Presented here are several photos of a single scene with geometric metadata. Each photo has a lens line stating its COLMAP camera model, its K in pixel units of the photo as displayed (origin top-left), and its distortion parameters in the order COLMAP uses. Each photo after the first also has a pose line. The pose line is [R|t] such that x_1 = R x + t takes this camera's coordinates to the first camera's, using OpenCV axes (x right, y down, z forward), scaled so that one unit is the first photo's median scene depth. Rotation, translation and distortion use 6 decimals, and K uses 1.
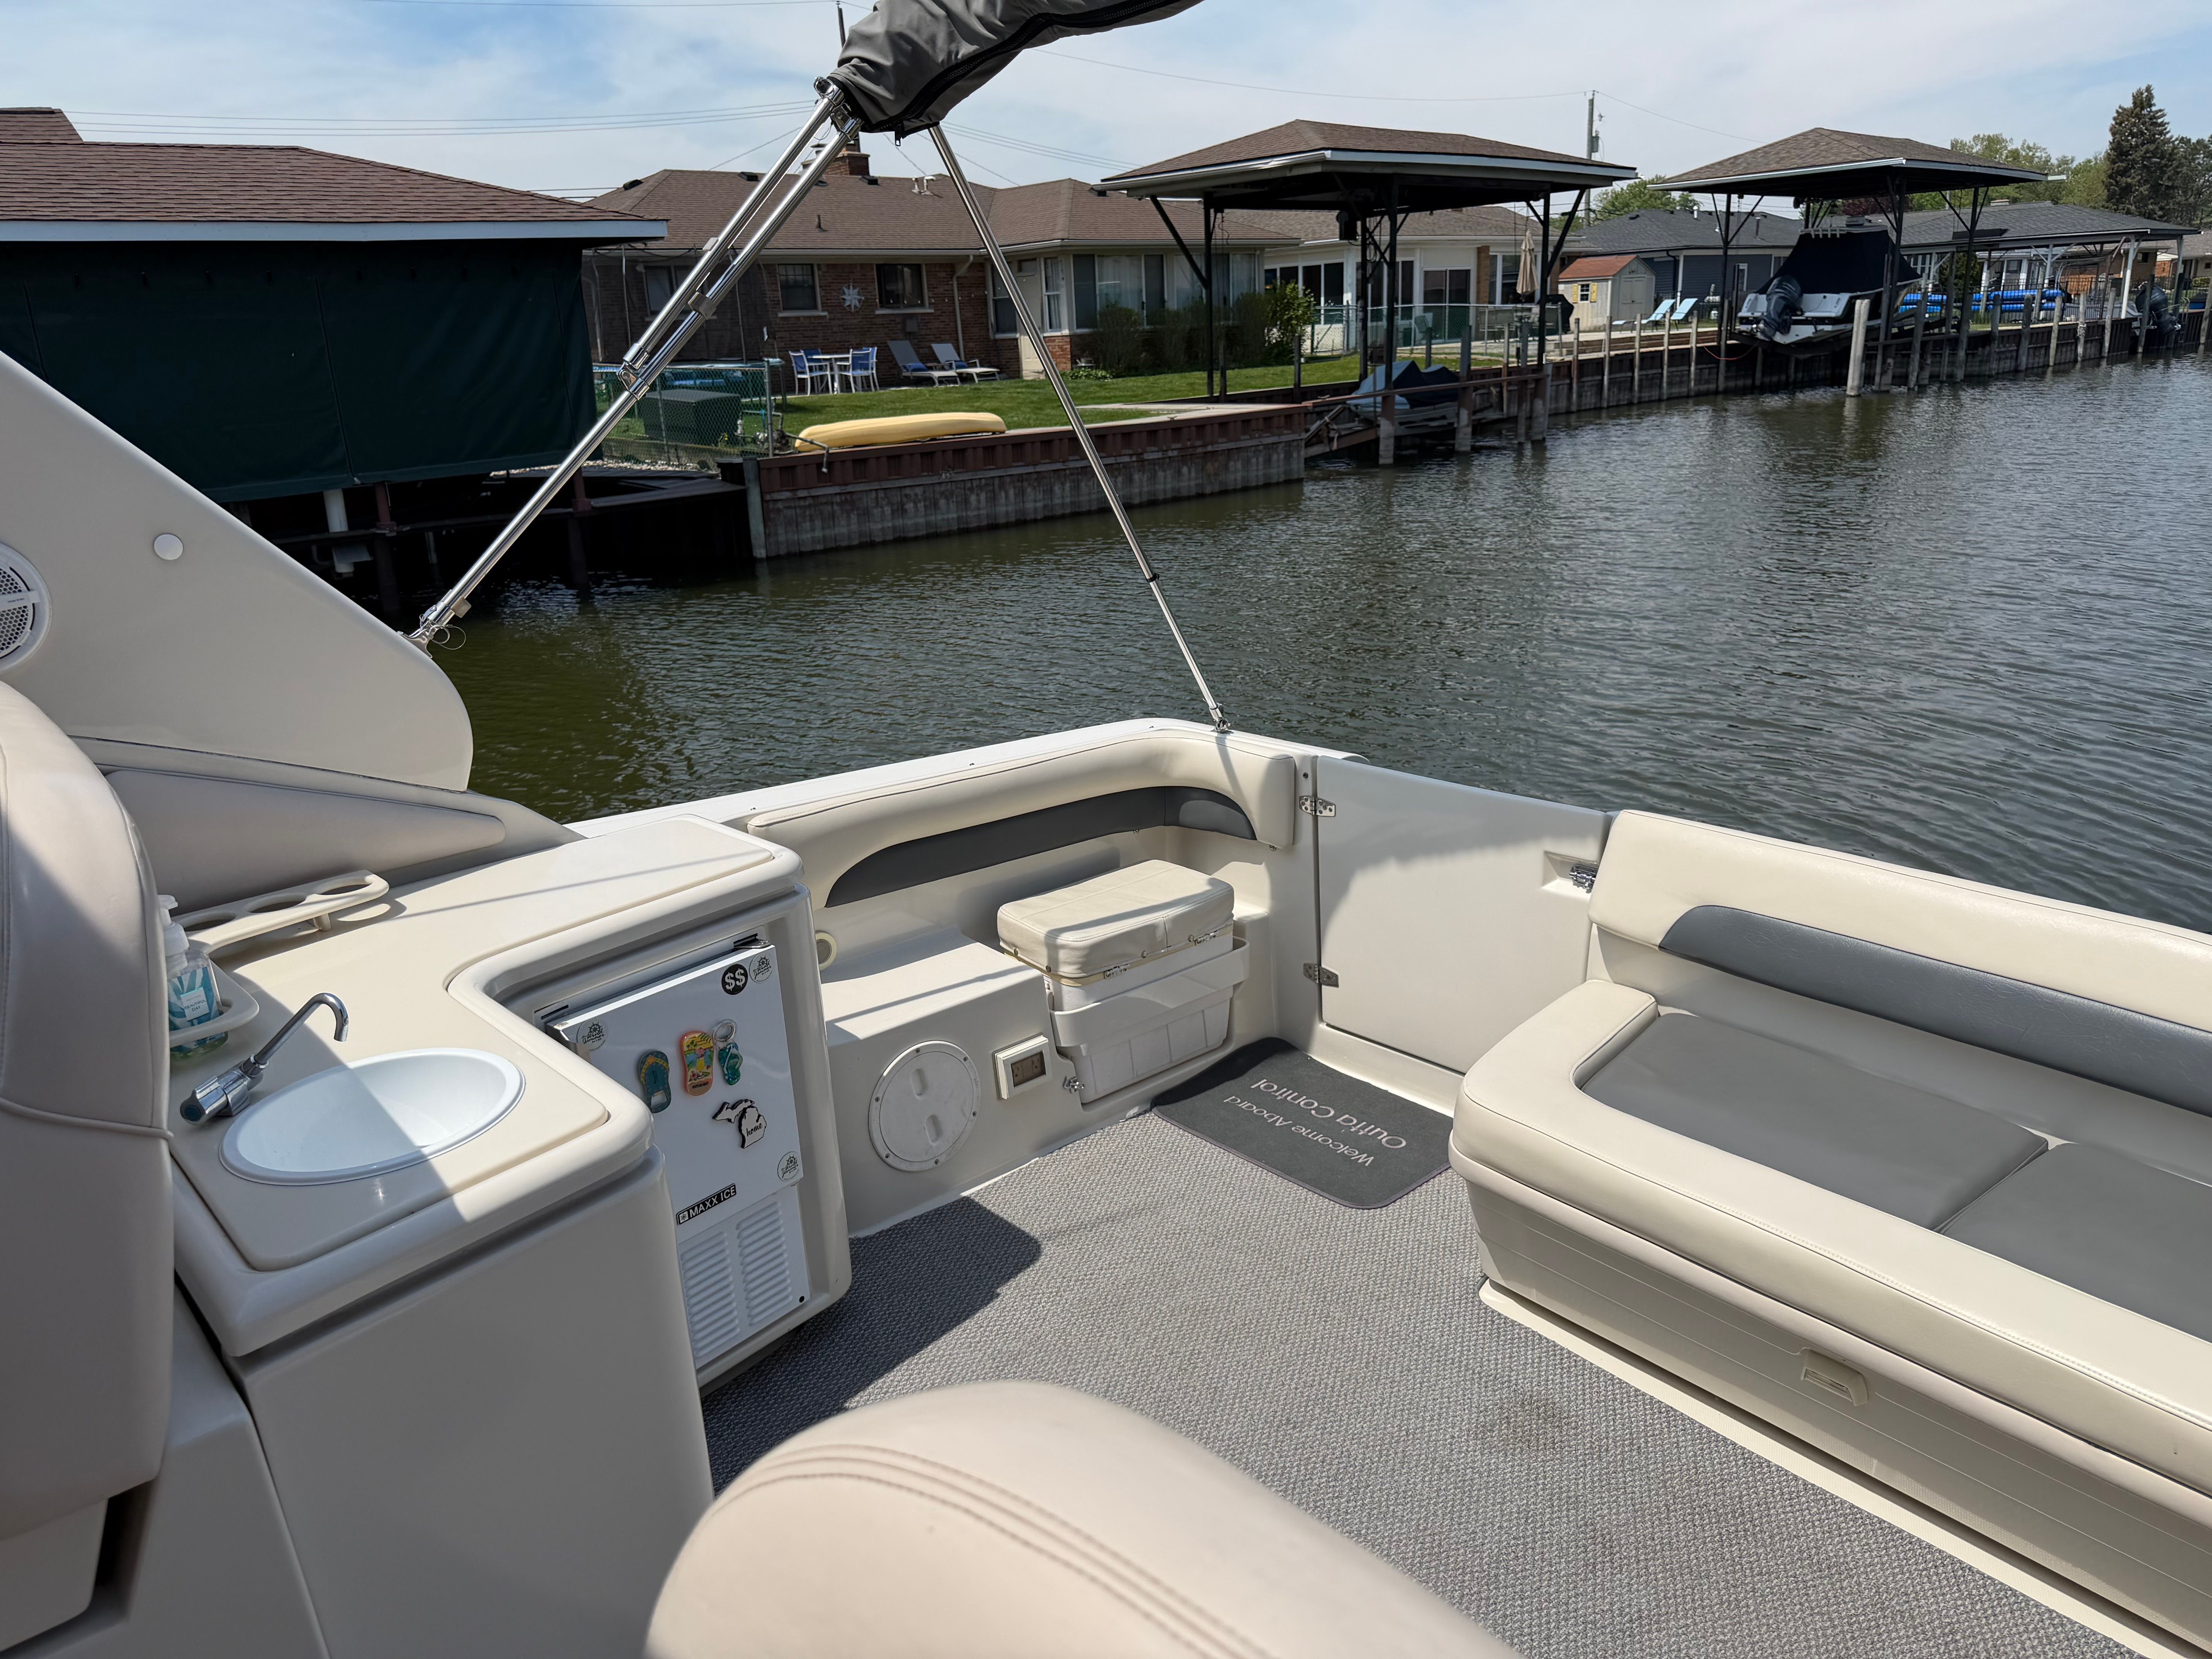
lens RADIAL K [[1593.2, 0, 1087.4], [0, 1593.2, 843.4], [0, 0, 1]] dist [0.157444, -0.277603]
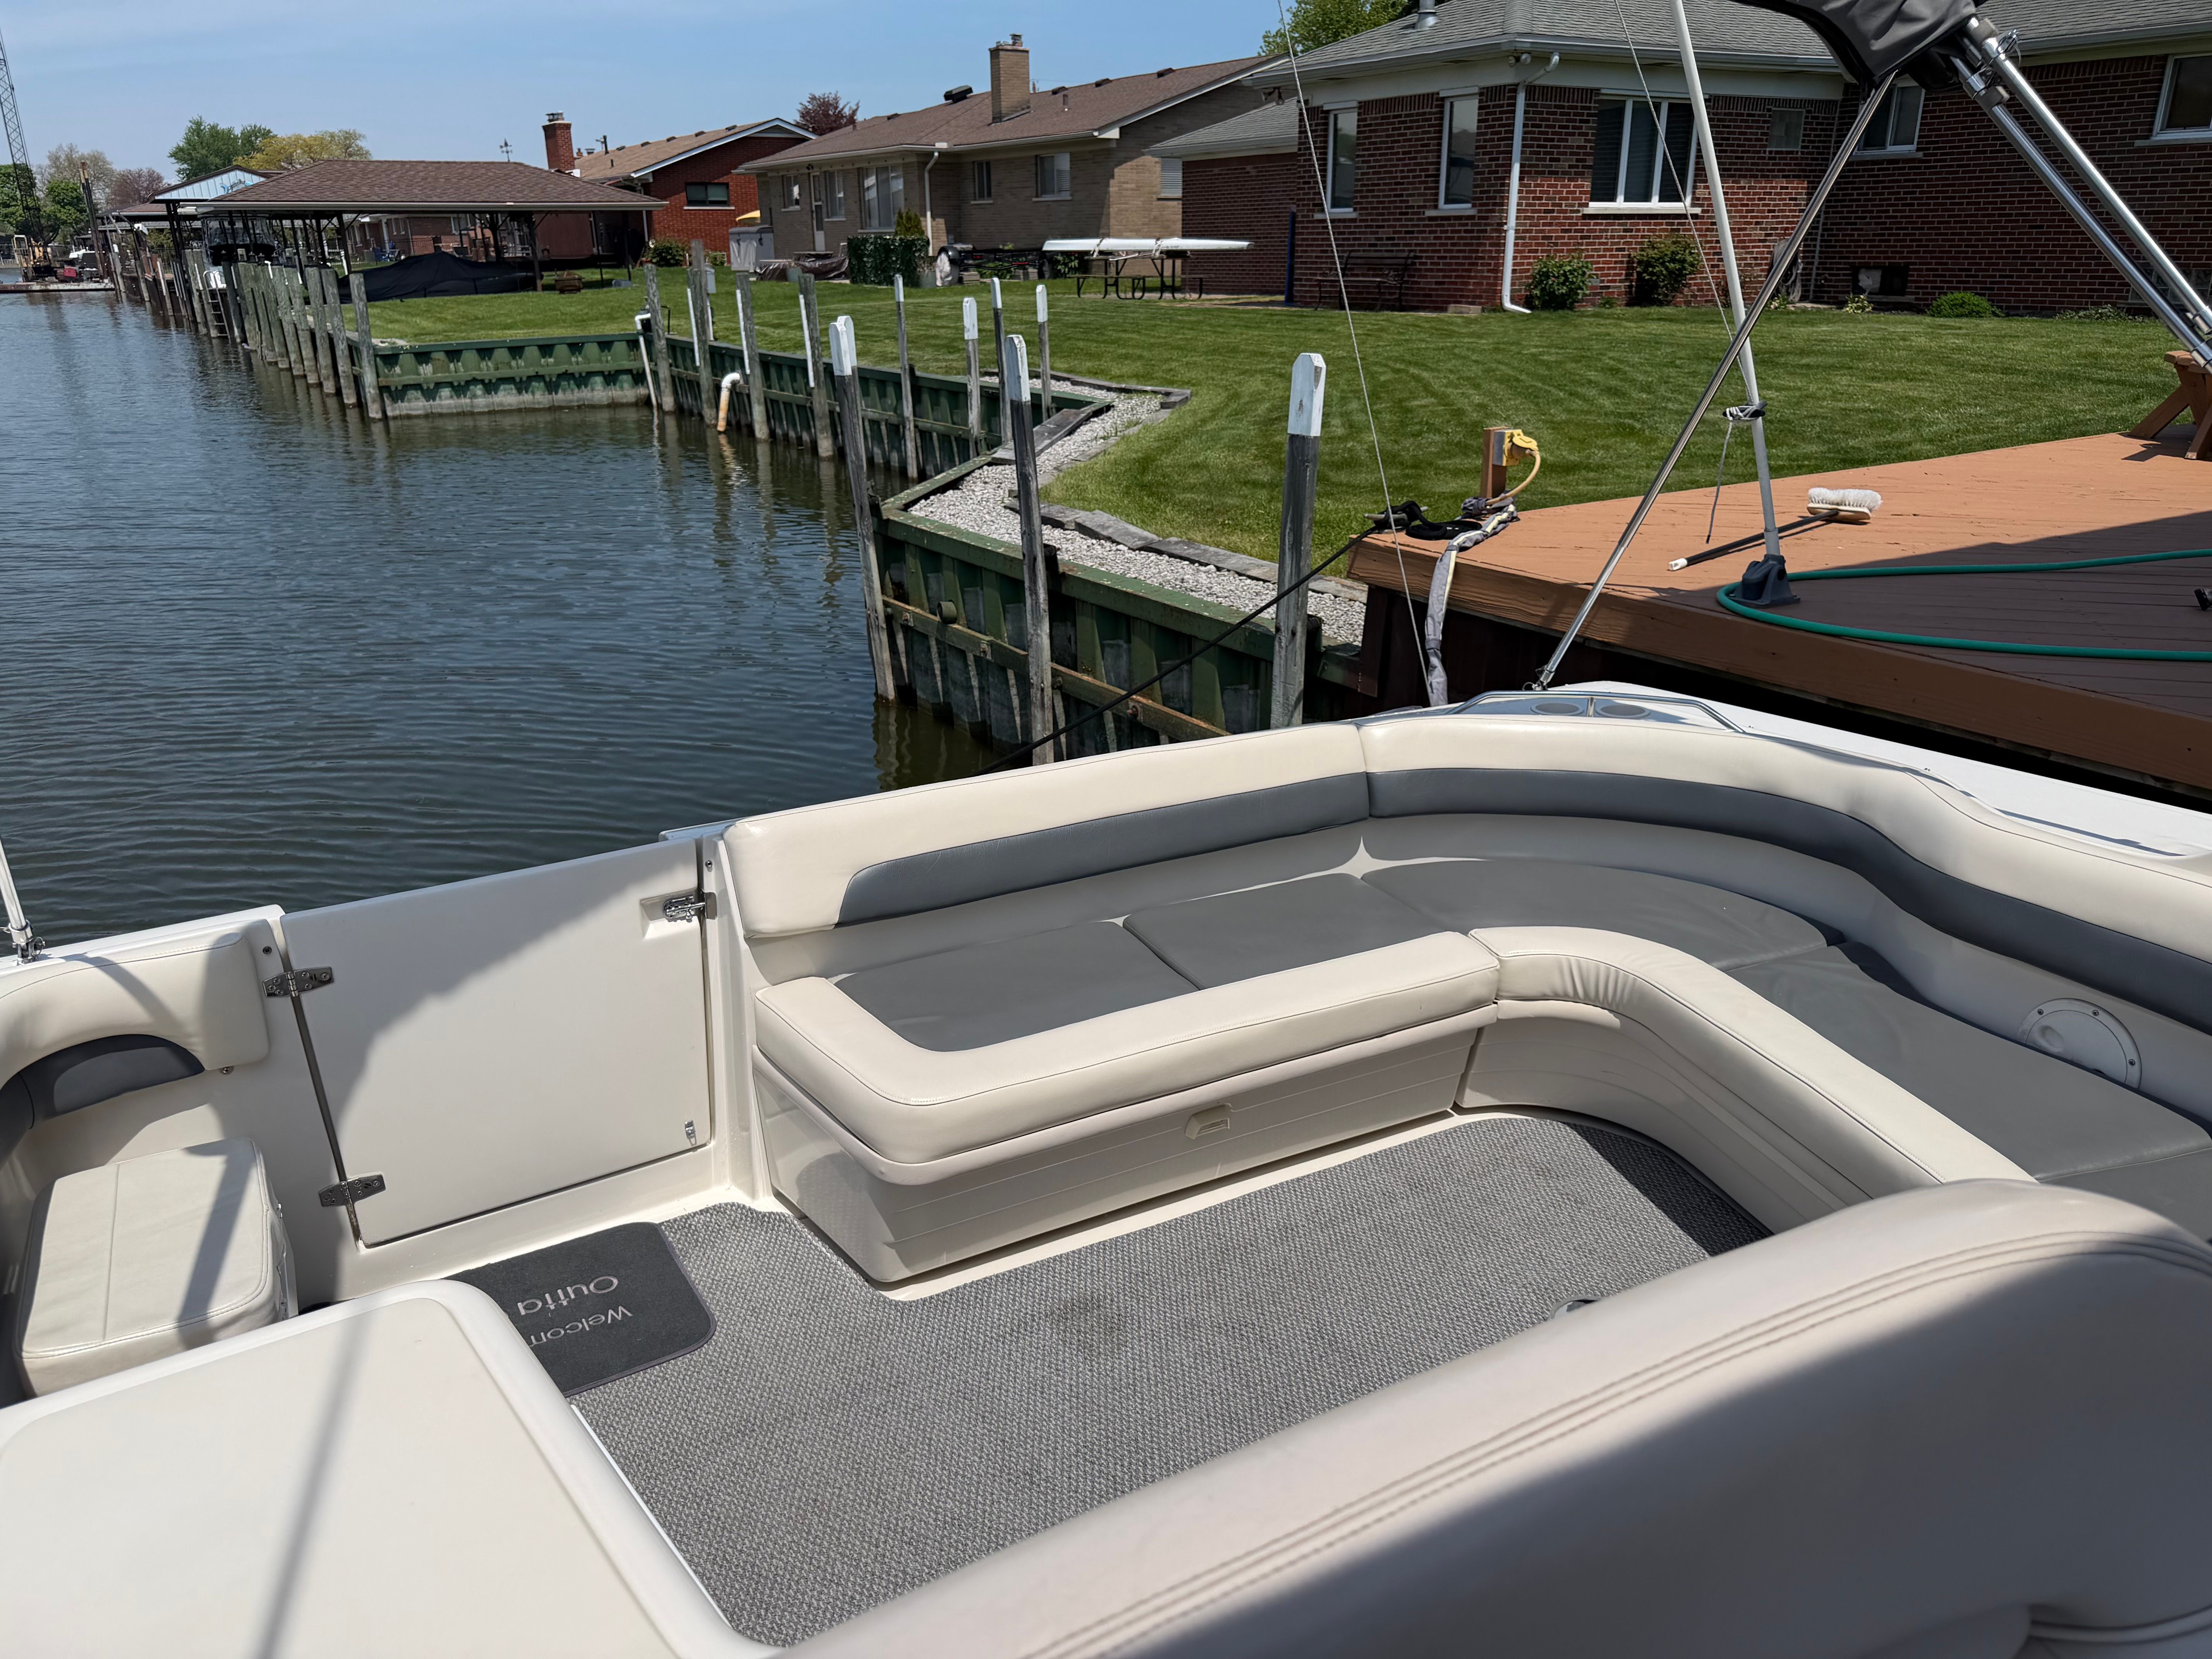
lens RADIAL K [[1593.2, 0, 1087.4], [0, 1593.2, 843.4], [0, 0, 1]] dist [0.157444, -0.277603]
pose [[0.196493, -0.285482, 0.938025, -0.539688], [0.319259, 0.923169, 0.214084, -0.145035], [-0.927073, 0.257407, 0.272539, 0.497761]]
